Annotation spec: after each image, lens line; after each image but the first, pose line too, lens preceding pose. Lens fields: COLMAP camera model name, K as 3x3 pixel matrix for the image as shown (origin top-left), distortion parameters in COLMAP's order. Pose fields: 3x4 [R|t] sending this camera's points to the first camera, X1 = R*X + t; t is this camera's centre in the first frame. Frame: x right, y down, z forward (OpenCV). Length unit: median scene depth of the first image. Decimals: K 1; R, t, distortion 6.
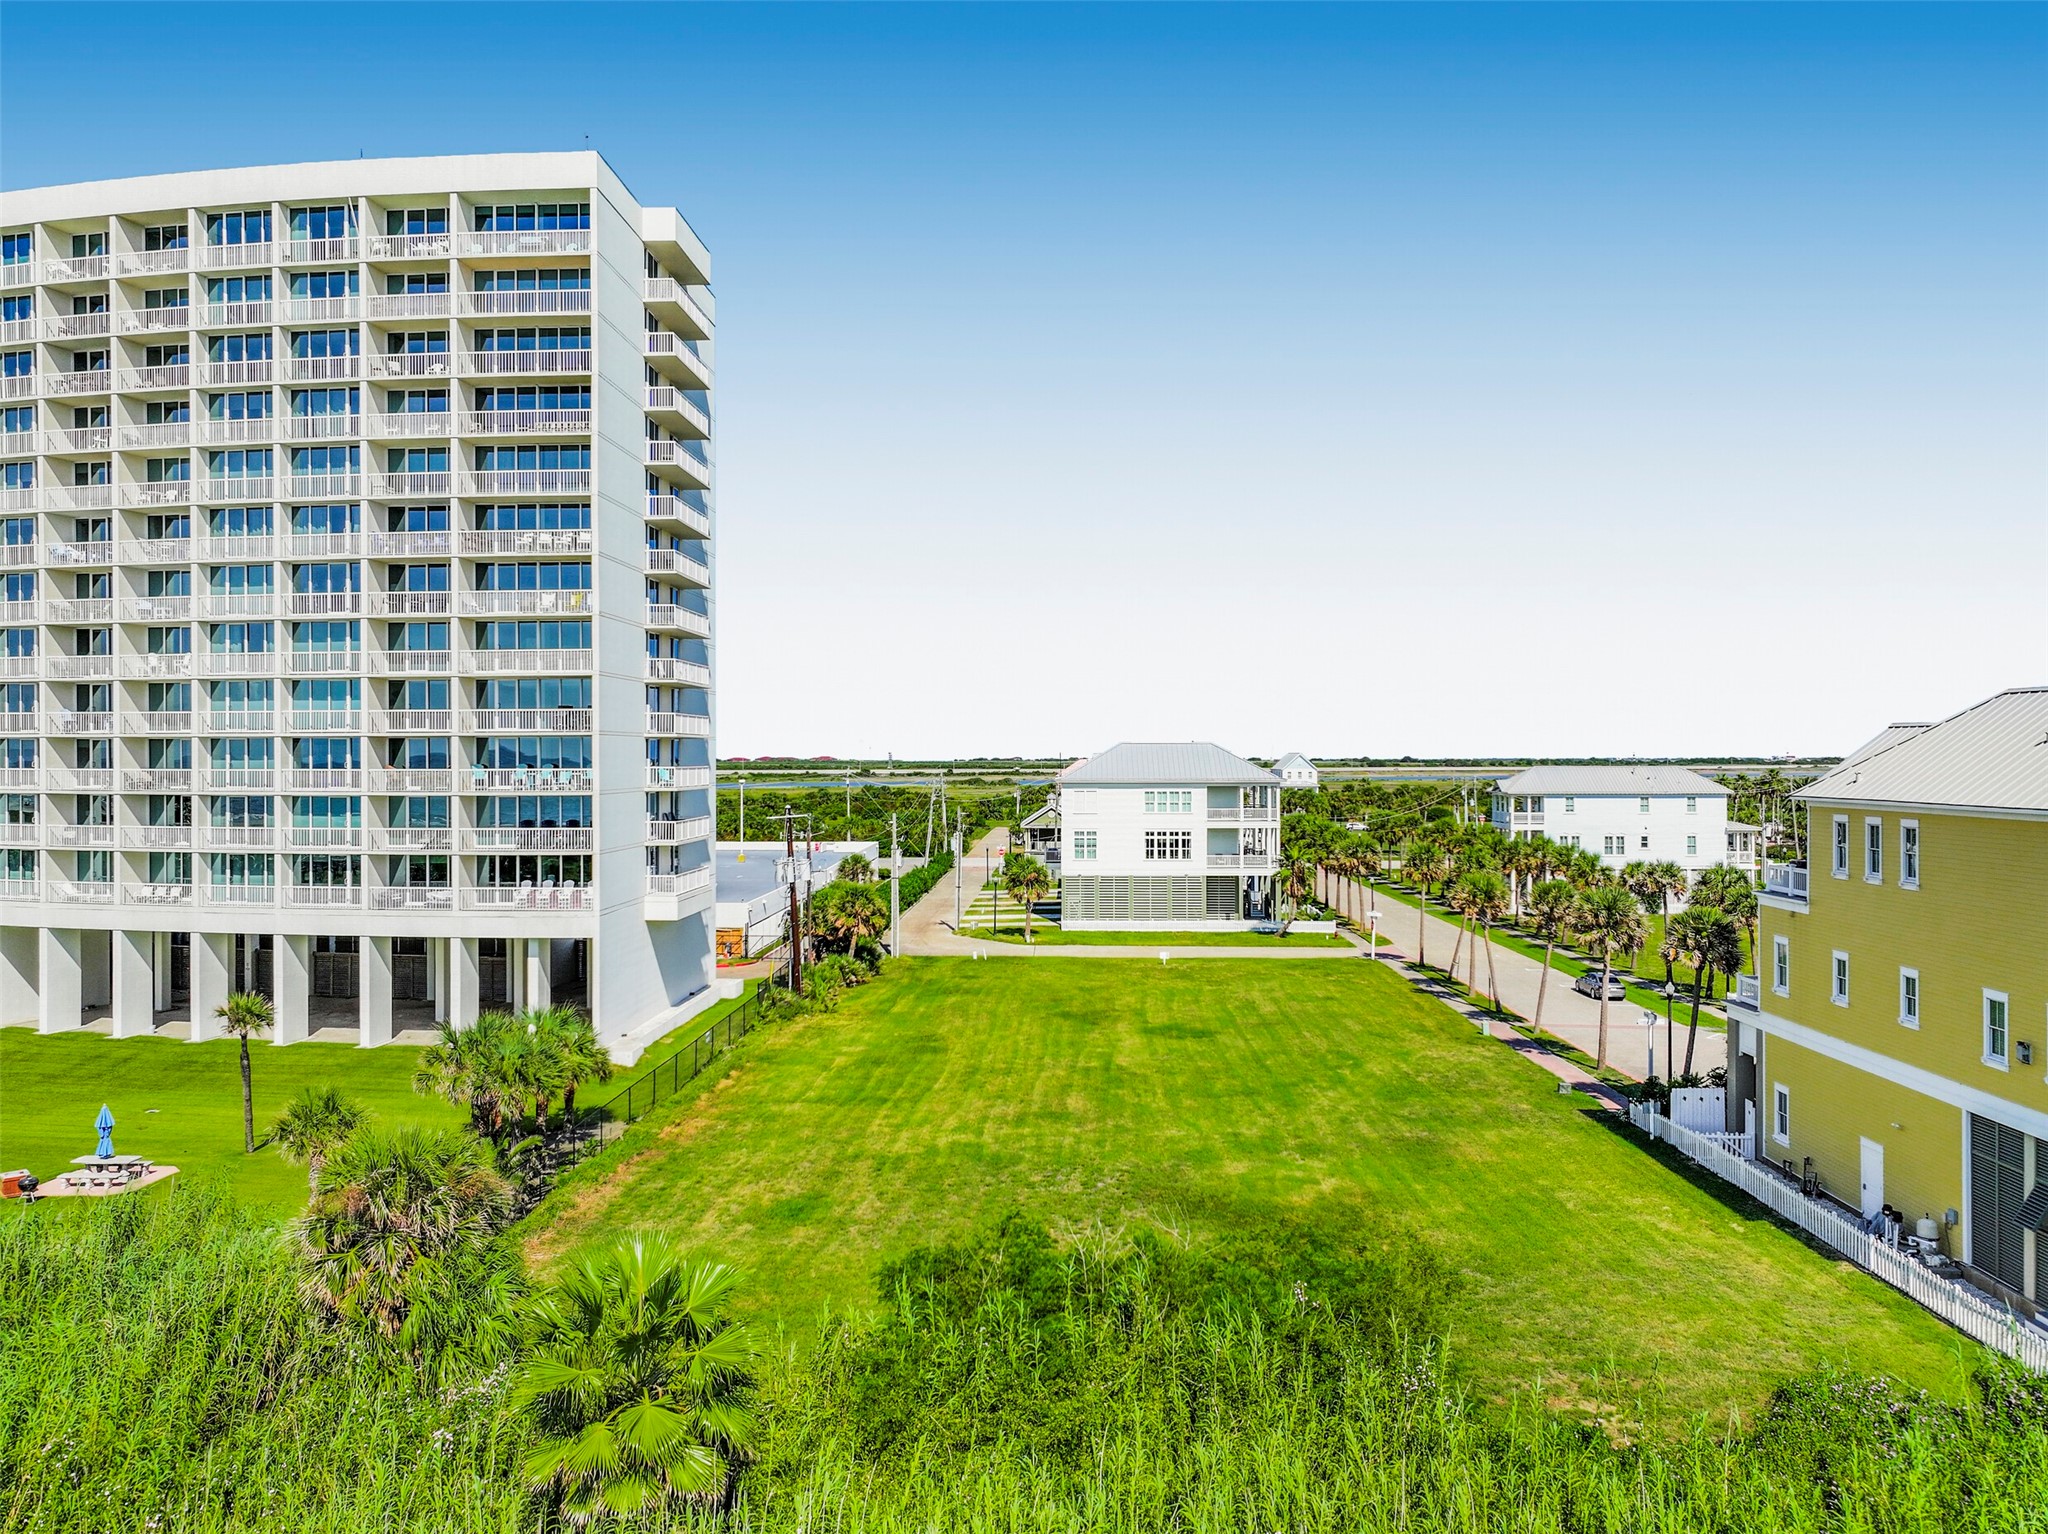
lens RADIAL K [[1439.9, 0, 1024.0], [0, 1439.9, 767.0], [0, 0, 1]] dist [0.001897, 0.012645]
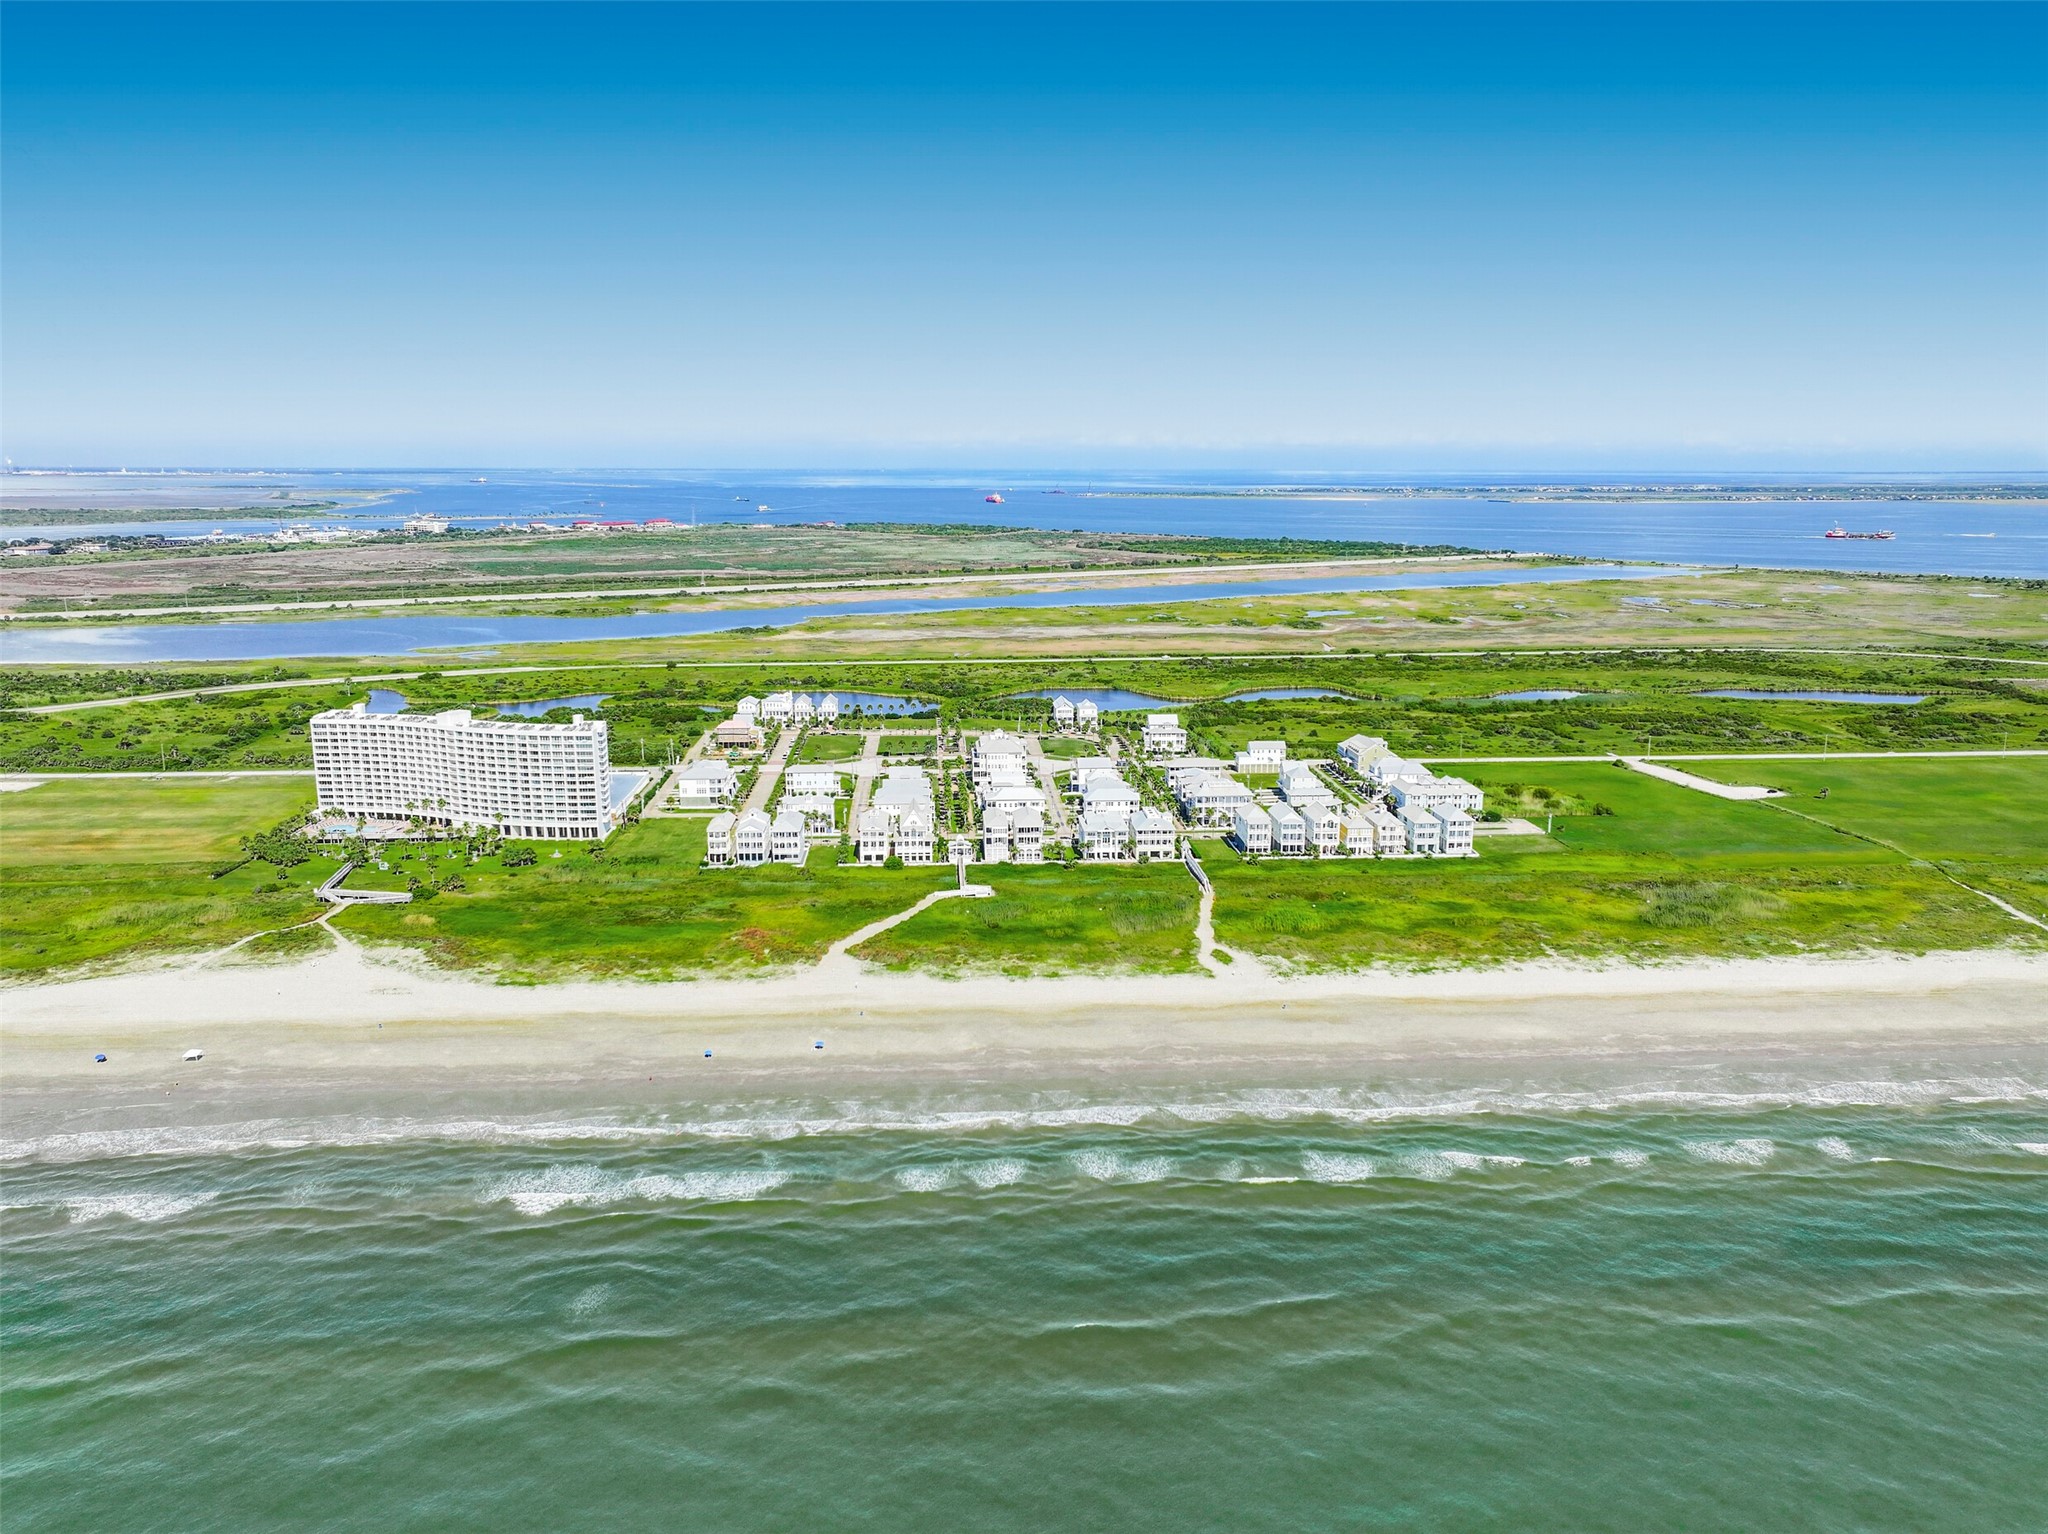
lens RADIAL K [[1439.9, 0, 1024.0], [0, 1439.9, 767.0], [0, 0, 1]] dist [0.001897, 0.012645]
pose [[0.992784, -0.022740, 0.117740, 1.107741], [0.001262, 0.983782, 0.179365, -1.618307], [-0.119909, -0.177922, 0.976712, -6.955247]]
